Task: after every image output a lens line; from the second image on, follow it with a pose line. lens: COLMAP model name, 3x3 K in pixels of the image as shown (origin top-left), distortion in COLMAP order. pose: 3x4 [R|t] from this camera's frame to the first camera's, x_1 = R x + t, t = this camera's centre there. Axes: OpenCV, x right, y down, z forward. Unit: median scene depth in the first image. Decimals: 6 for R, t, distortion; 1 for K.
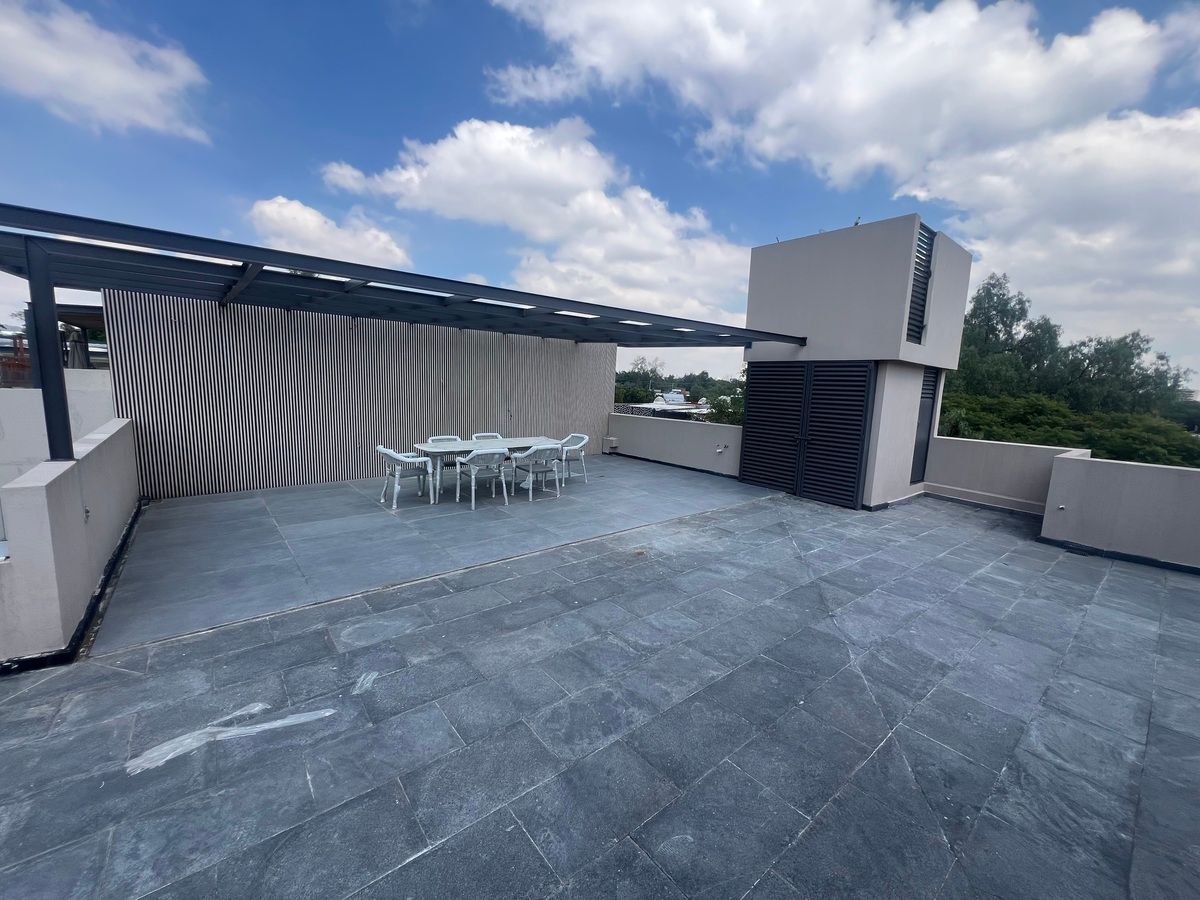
lens RADIAL K [[480.0, 0, 601.4], [0, 480.0, 453.5], [0, 0, 1]] dist [-0.000866, -0.000392]
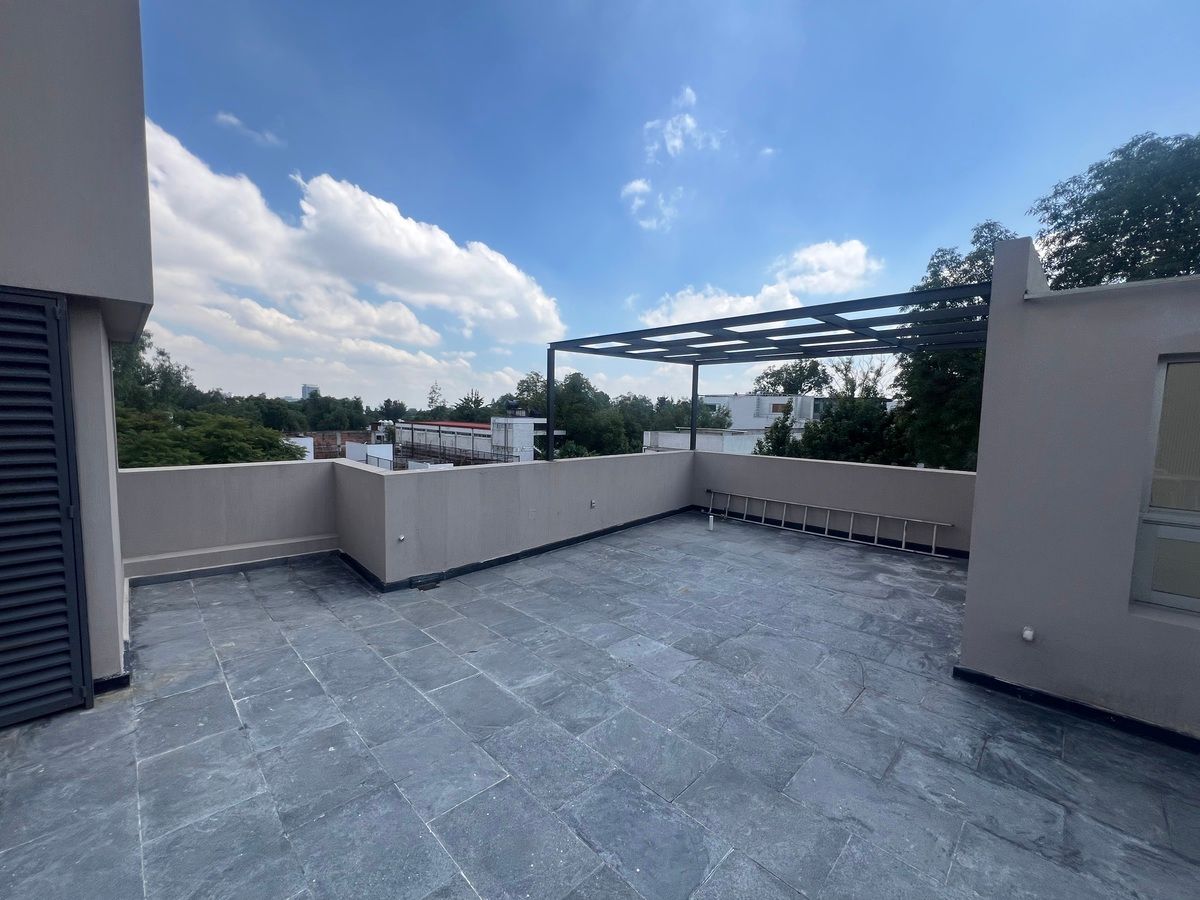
lens RADIAL K [[480.0, 0, 600.4], [0, 480.0, 449.5], [0, 0, 1]] dist [-0.000866, -0.000392]
pose [[-0.101242, -0.116965, 0.987962, 0.197269], [0.114529, 0.985092, 0.128361, -0.098952], [-0.988247, 0.126146, -0.086337, 0.796179]]
